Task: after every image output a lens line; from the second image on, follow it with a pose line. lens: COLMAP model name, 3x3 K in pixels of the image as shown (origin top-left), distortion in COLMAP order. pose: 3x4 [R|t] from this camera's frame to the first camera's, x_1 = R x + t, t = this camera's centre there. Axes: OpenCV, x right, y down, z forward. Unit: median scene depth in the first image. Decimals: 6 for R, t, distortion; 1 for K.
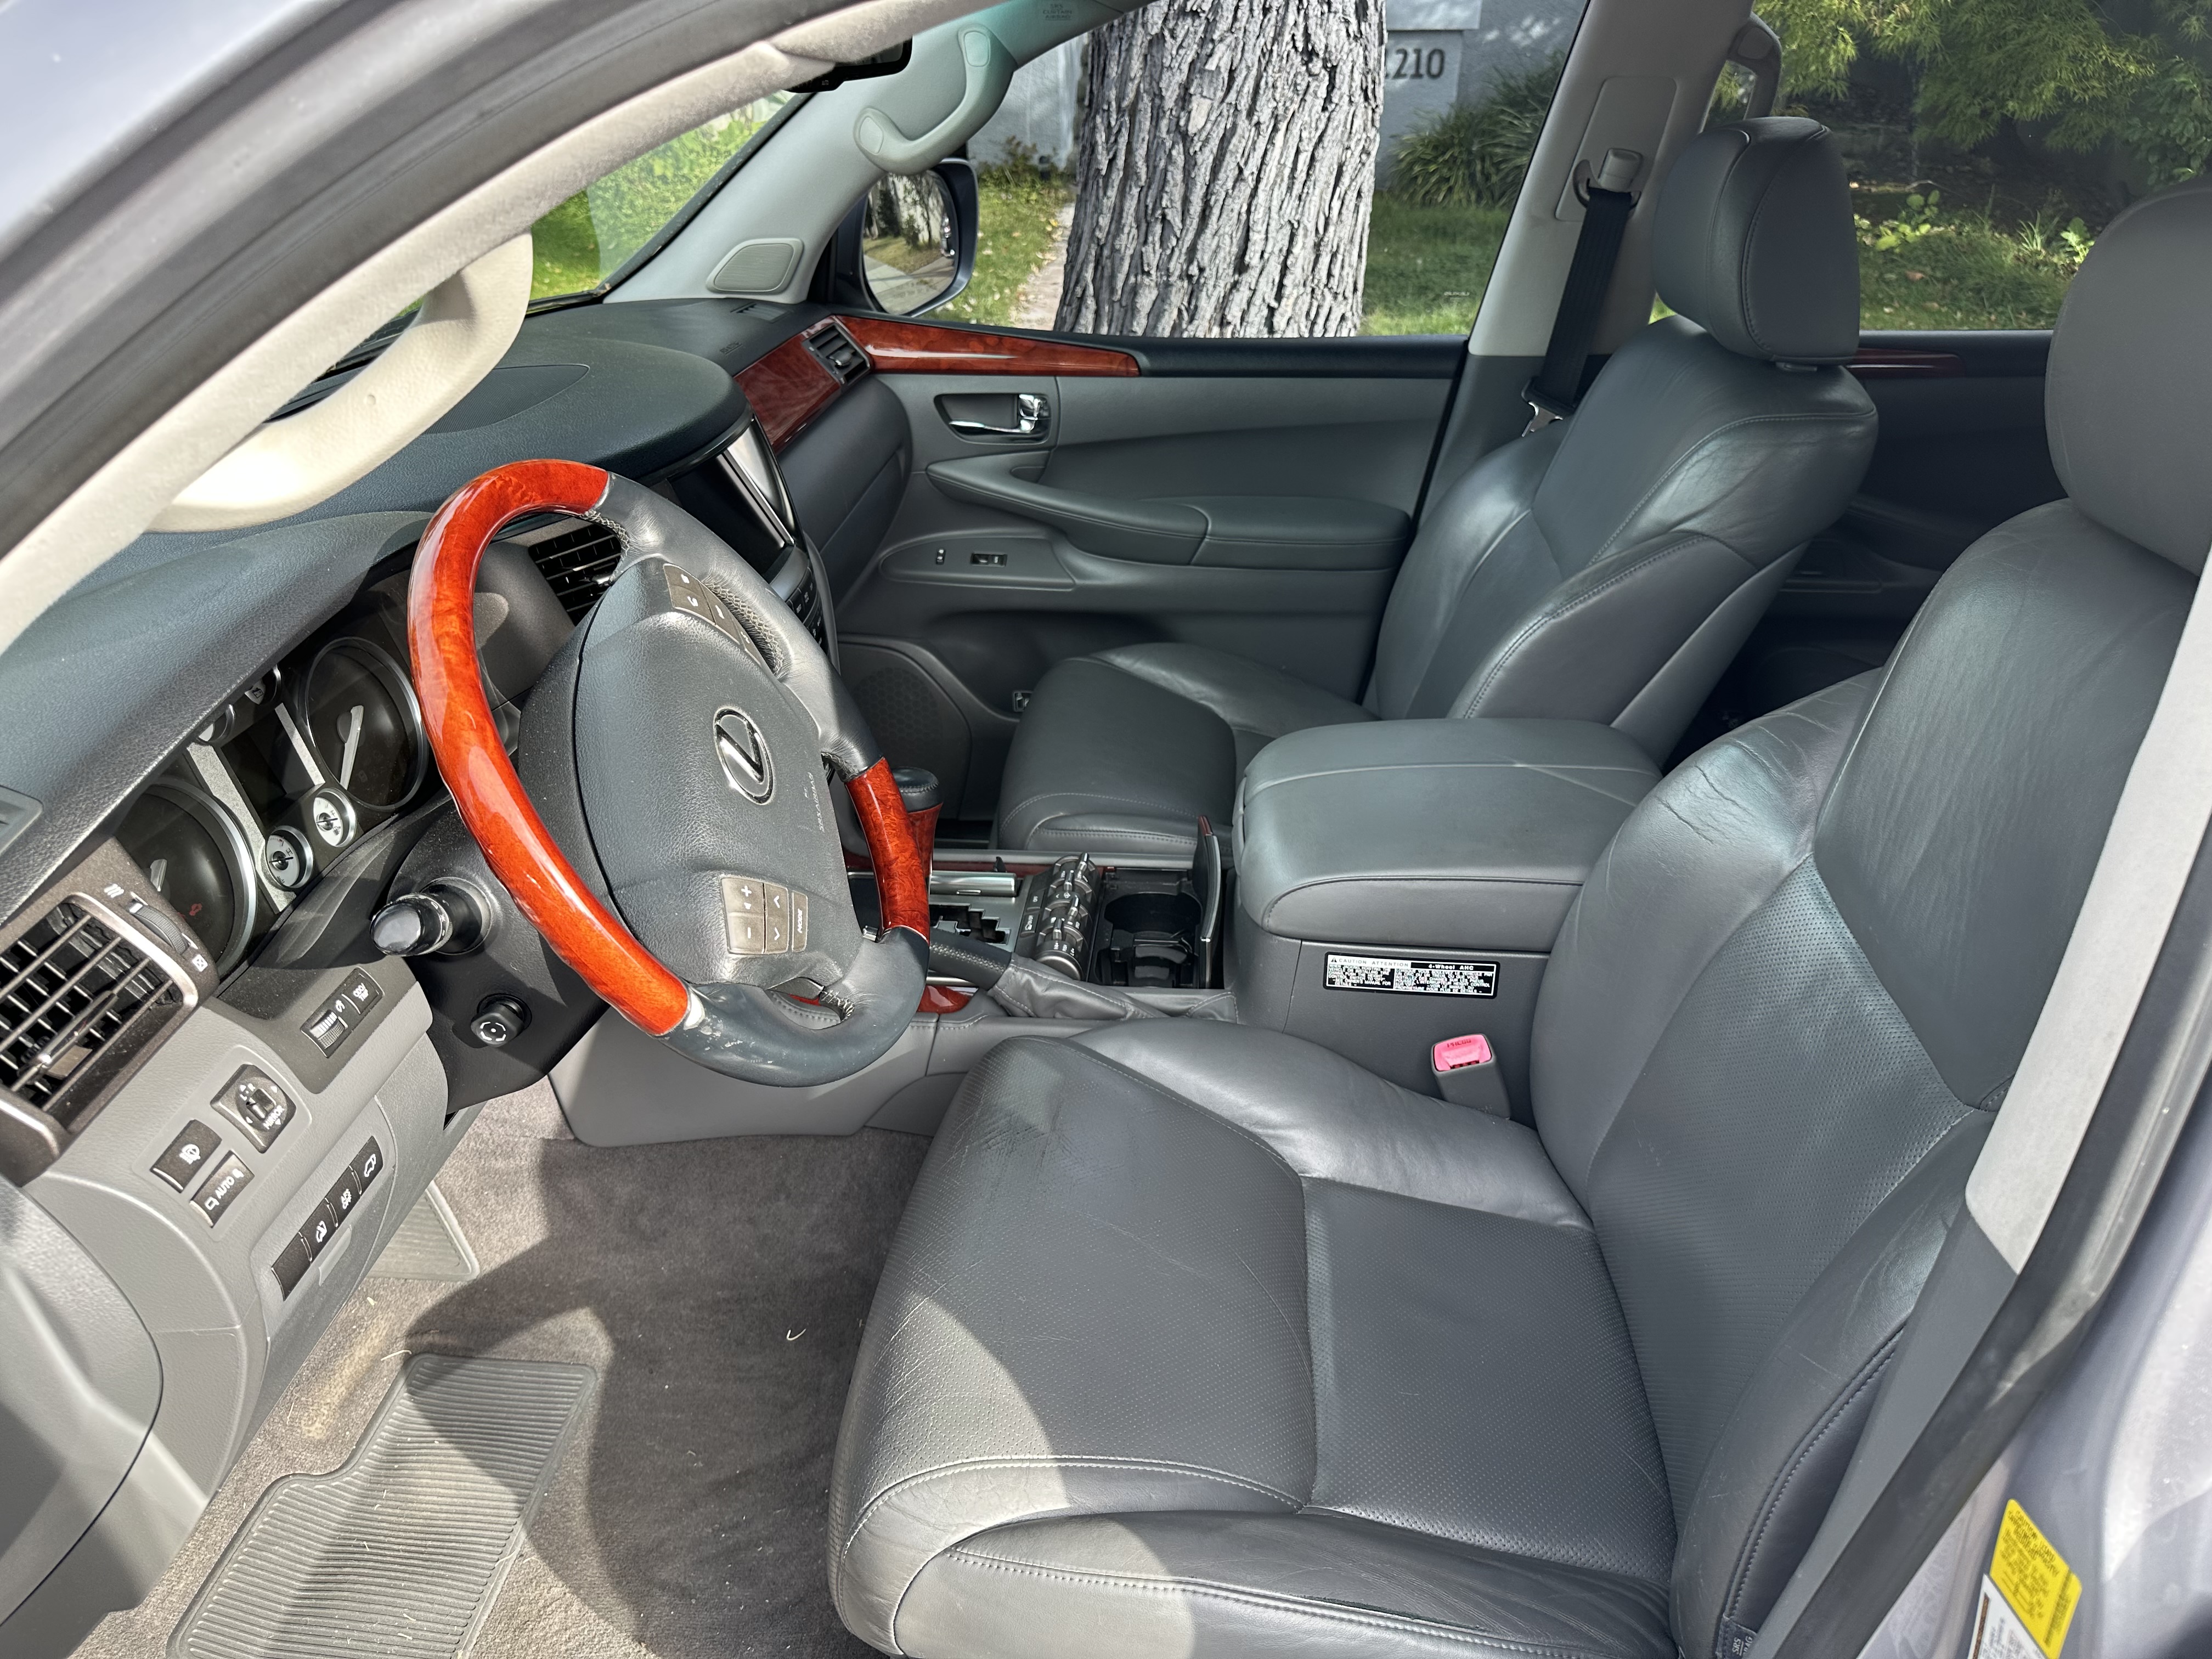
lens RADIAL K [[1553.9, 0, 1104.7], [0, 1553.9, 833.6], [0, 0, 1]] dist [0.032689, -0.057925]
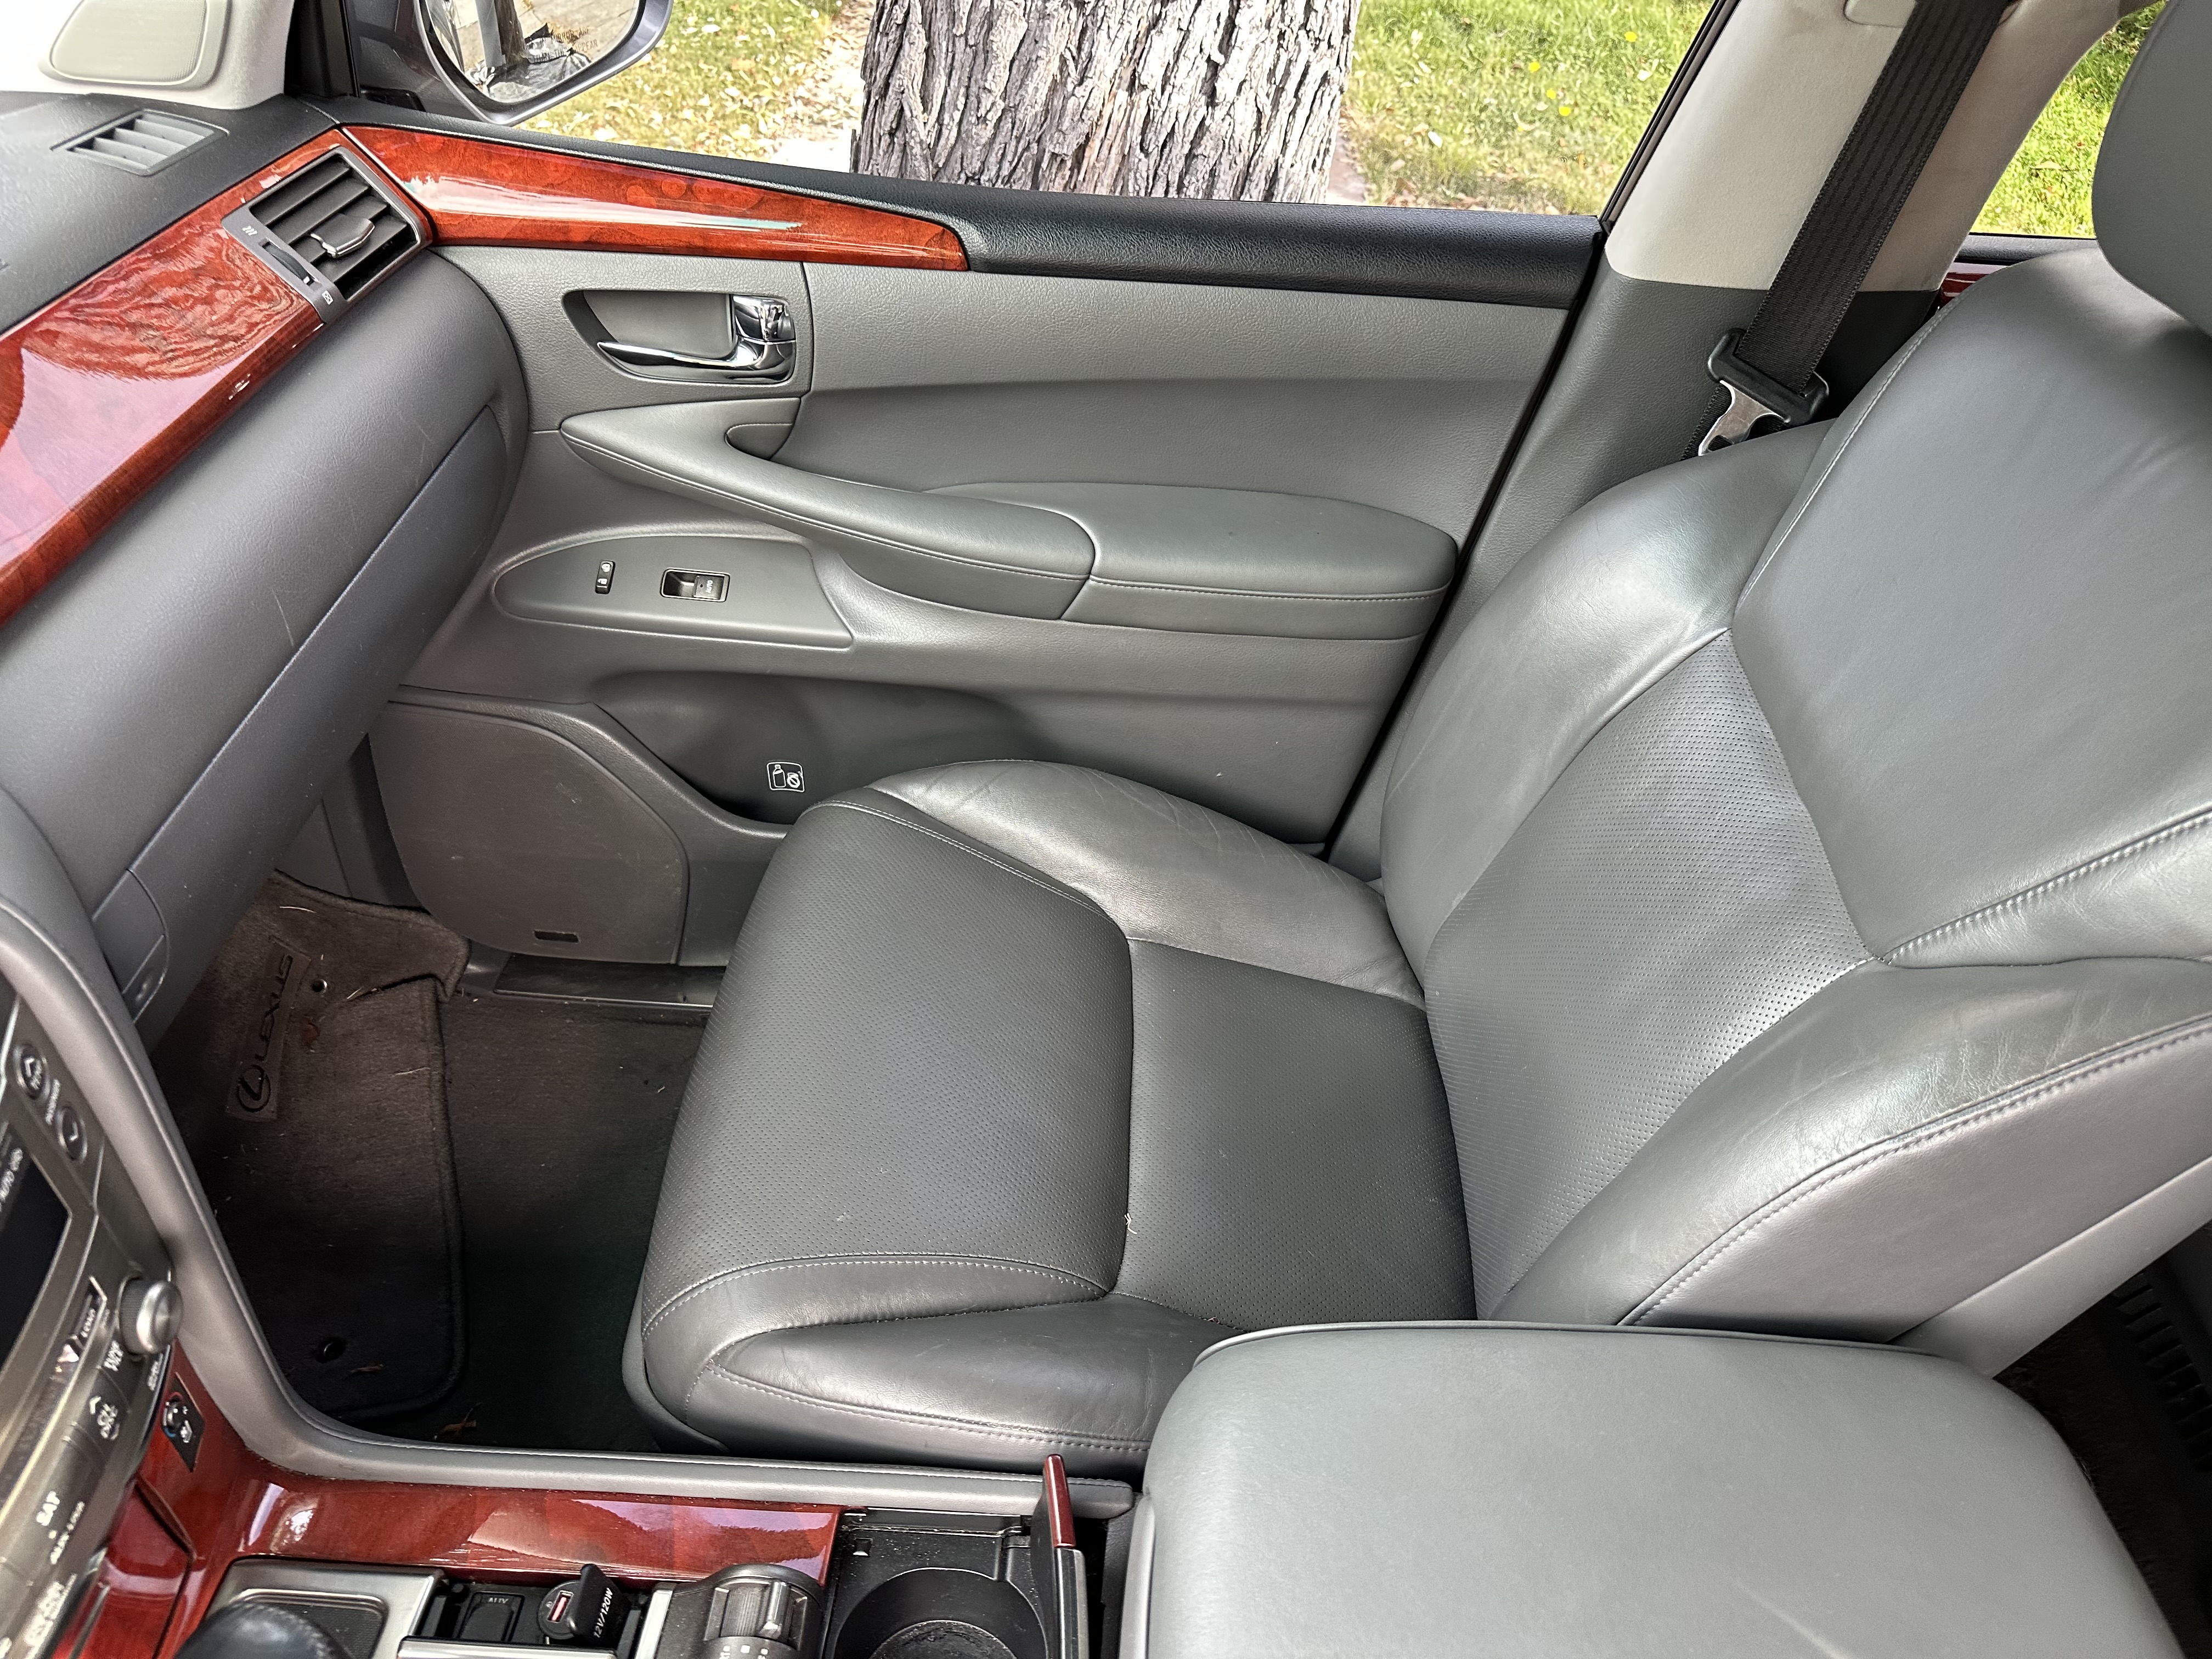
lens RADIAL K [[1546.8, 0, 1106.0], [0, 1546.8, 829.5], [0, 0, 1]] dist [-0.005192, -0.042975]
pose [[0.997387, 0.011983, 0.071236, 0.051206], [-0.026456, 0.978223, 0.205865, -0.331018], [-0.067218, -0.207212, 0.975984, 0.699884]]
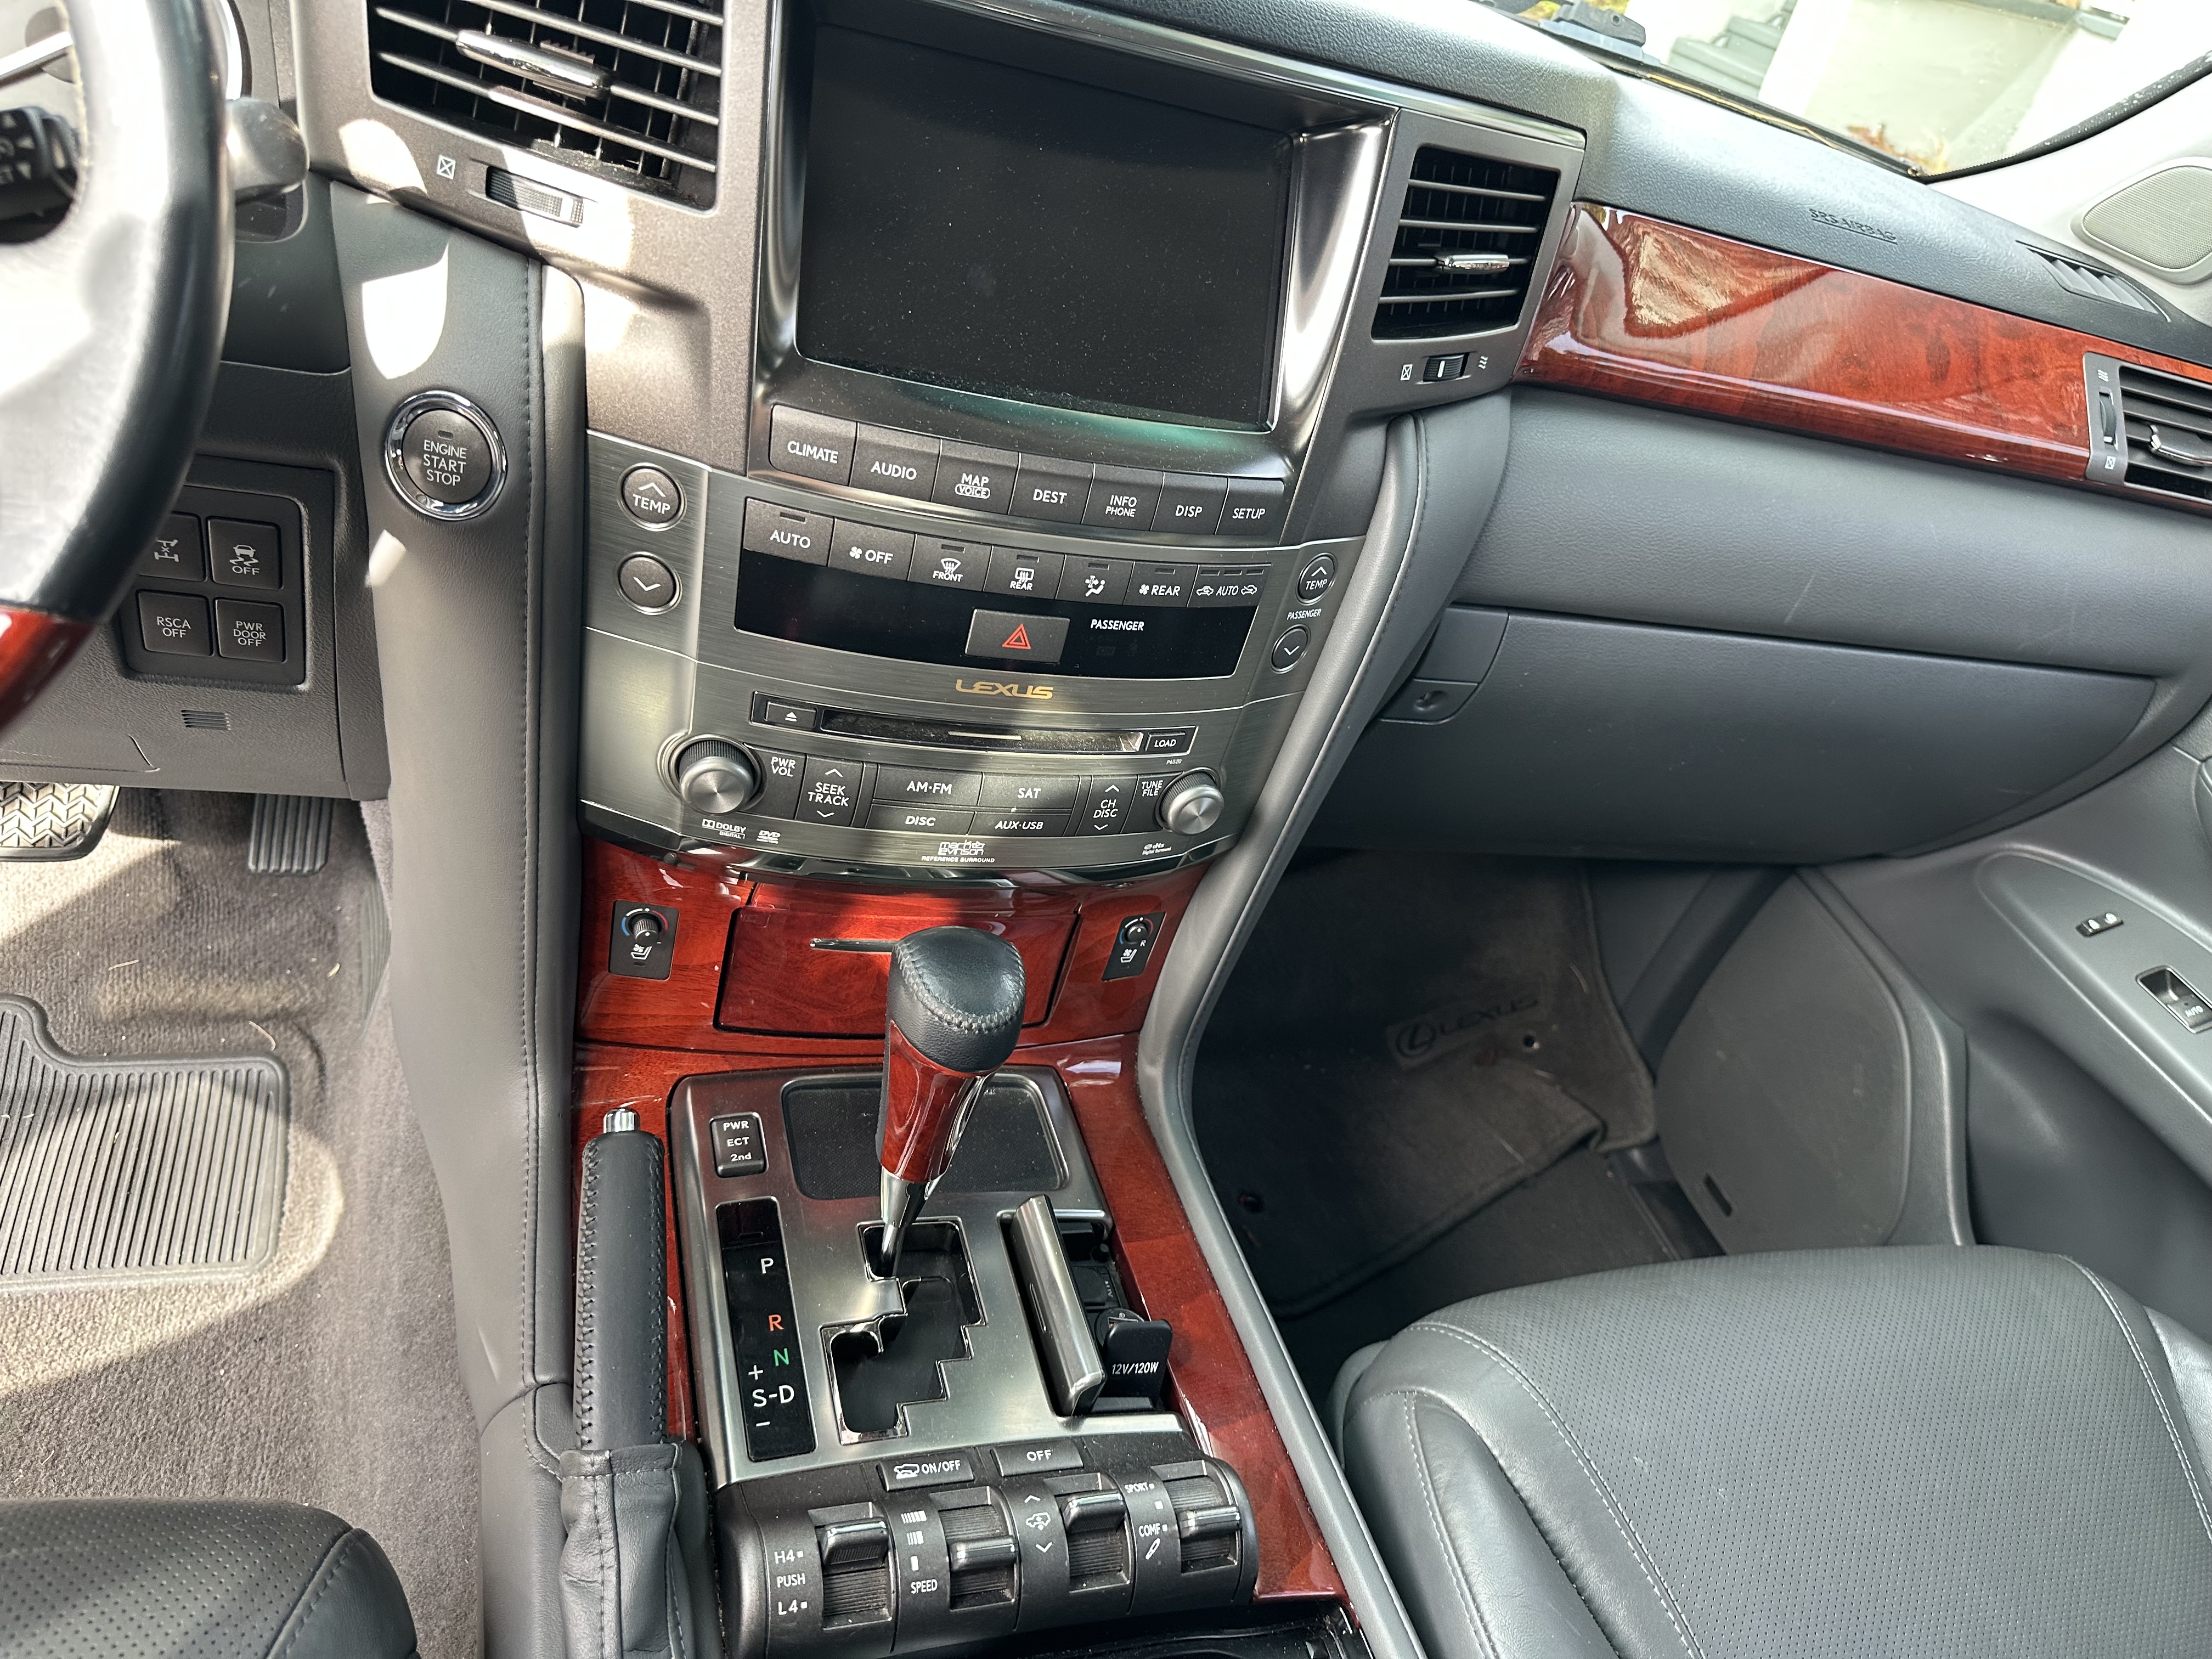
lens RADIAL K [[1549.2, 0, 1088.2], [0, 1549.2, 833.7], [0, 0, 1]] dist [0.020284, -0.039708]
pose [[0.351676, 0.614213, -0.706447, 0.156484], [-0.651245, 0.702627, 0.286696, -0.212972], [0.672461, 0.359246, 0.647100, 0.773189]]
